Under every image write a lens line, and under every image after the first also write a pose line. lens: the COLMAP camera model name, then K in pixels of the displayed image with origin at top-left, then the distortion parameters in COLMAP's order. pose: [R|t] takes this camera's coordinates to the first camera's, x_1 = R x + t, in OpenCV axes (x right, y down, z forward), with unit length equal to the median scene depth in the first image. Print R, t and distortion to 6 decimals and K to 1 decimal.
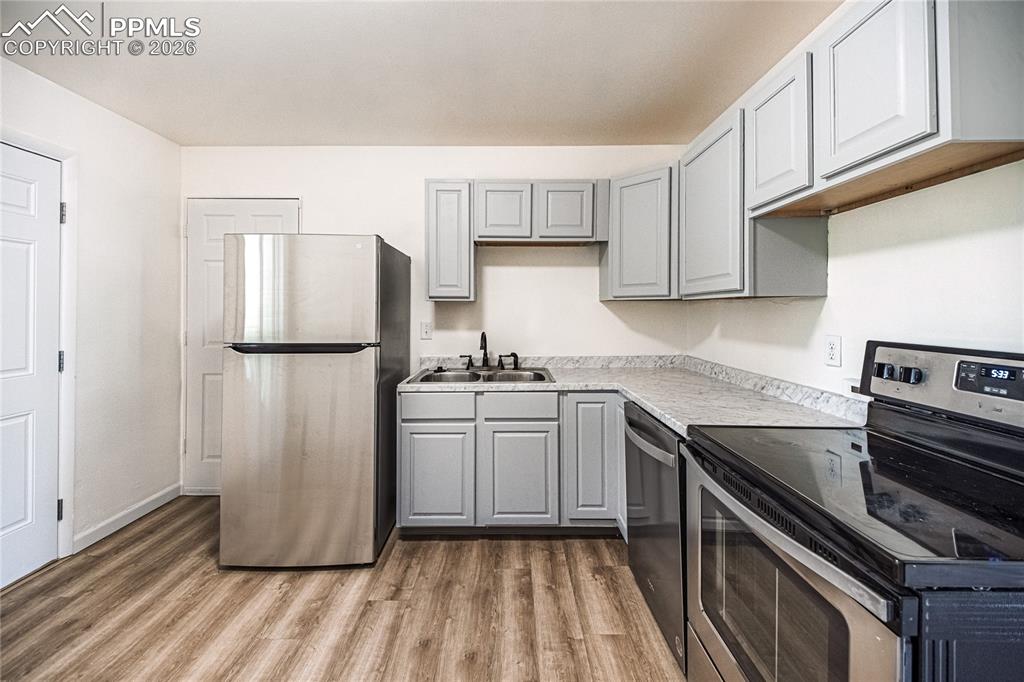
lens RADIAL K [[424.7, 0, 510.0], [0, 424.7, 312.0], [0, 0, 1]] dist [0.034705, -0.016333]
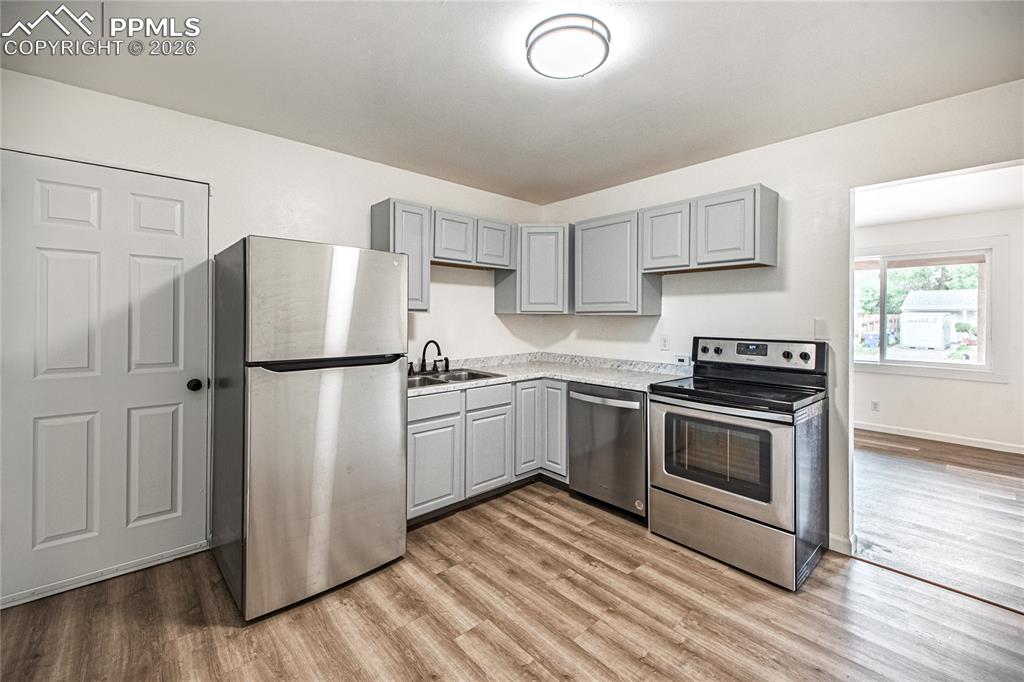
lens RADIAL K [[425.3, 0, 514.9], [0, 425.3, 322.6], [0, 0, 1]] dist [0.034580, -0.017458]
pose [[0.735478, -0.005488, 0.677527, -0.830277], [-0.002033, 0.999945, 0.010306, -0.016220], [-0.677546, -0.008957, 0.735426, 0.011819]]
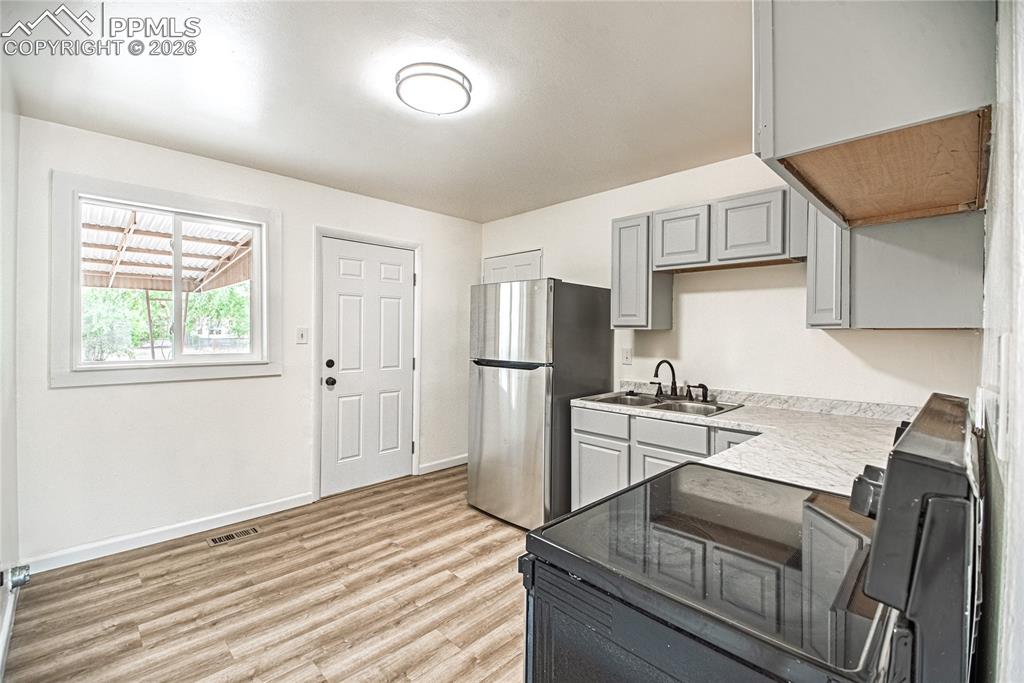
lens RADIAL K [[446.7, 0, 514.6], [0, 446.7, 340.1], [0, 0, 1]] dist [-0.000362, -0.000184]
pose [[0.705121, 0.017869, -0.708862, 0.539263], [-0.013239, 0.999840, 0.012035, -0.010899], [0.708963, 0.000898, 0.705245, 0.001428]]
